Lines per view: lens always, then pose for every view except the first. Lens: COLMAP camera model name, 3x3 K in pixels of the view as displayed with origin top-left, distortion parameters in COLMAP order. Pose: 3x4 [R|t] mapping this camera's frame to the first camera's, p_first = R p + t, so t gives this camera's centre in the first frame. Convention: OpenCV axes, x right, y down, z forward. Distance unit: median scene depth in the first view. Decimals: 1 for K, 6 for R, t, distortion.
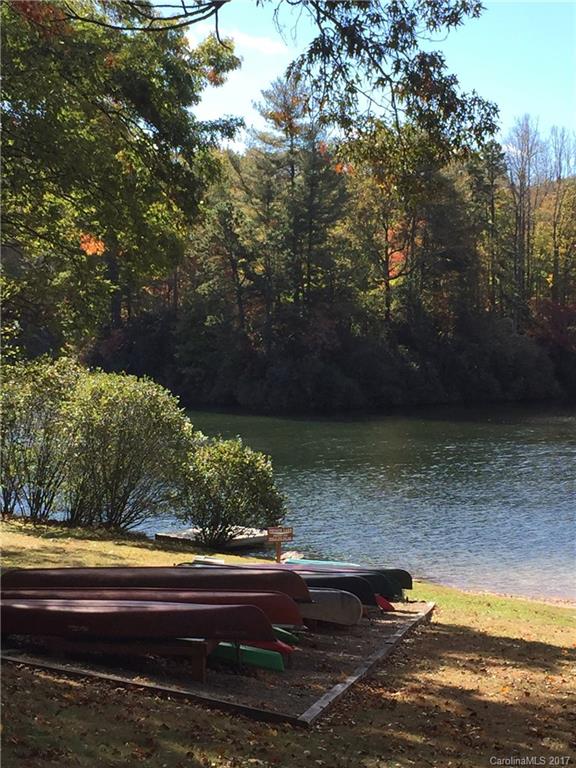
lens RADIAL K [[1494.1, 0, 288.0], [0, 1494.1, 384.0], [0, 0, 1]] dist [0.041534, 0.000747]
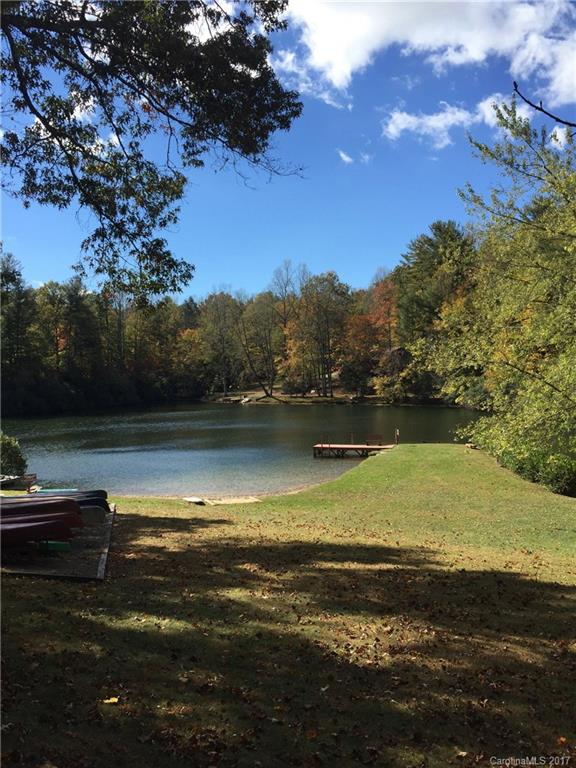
lens RADIAL K [[652.3, 0, 288.0], [0, 652.3, 384.0], [0, 0, 1]] dist [0.006747, 0.004257]
pose [[0.915424, -0.032114, 0.401207, -0.098621], [0.039646, 0.999159, -0.010483, -0.008558], [-0.400533, 0.025503, 0.915927, 0.119197]]
